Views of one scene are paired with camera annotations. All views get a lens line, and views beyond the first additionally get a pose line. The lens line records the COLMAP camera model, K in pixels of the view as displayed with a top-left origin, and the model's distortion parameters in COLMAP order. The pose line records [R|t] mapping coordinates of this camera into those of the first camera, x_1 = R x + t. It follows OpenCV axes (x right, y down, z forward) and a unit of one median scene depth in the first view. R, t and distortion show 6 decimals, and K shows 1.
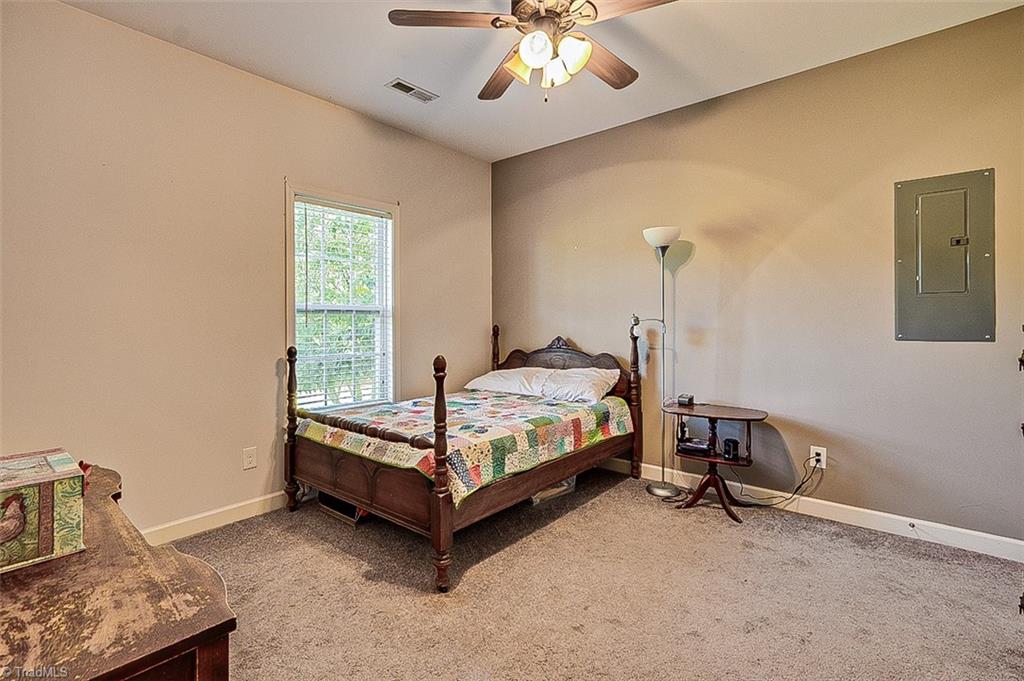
lens RADIAL K [[482.3, 0, 496.3], [0, 482.3, 306.6], [0, 0, 1]] dist [0.000697, 0.000182]
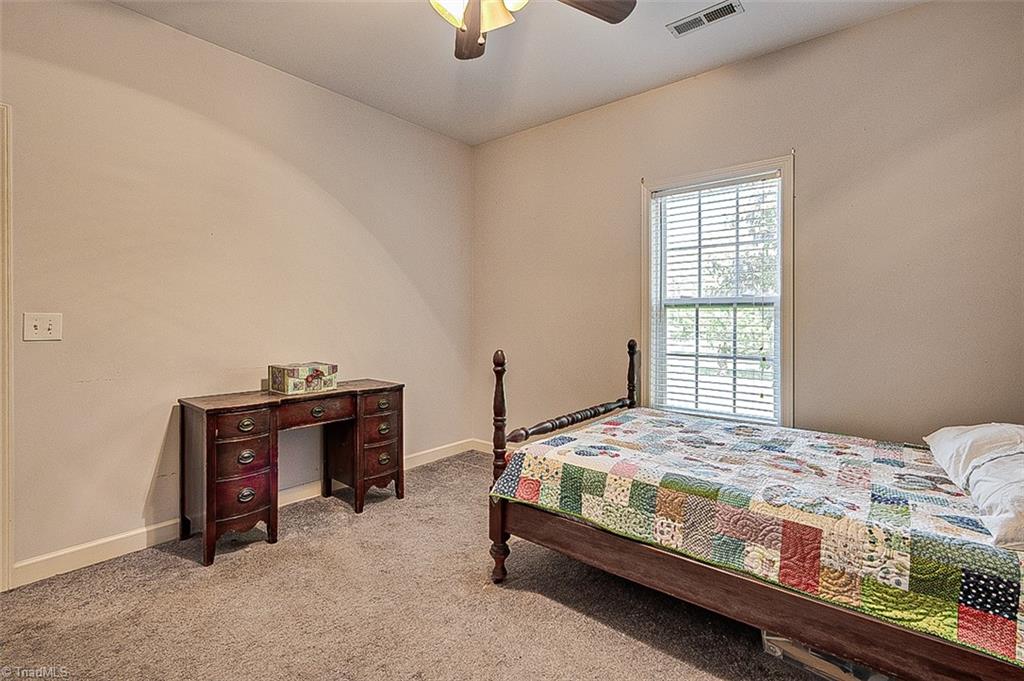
lens RADIAL K [[482.3, 0, 496.3], [0, 482.3, 306.6], [0, 0, 1]] dist [0.000697, 0.000182]
pose [[0.007430, -0.014077, -0.999873, 0.761451], [0.029079, 0.999481, -0.013856, 0.019227], [0.999550, -0.028972, 0.007836, 0.837029]]
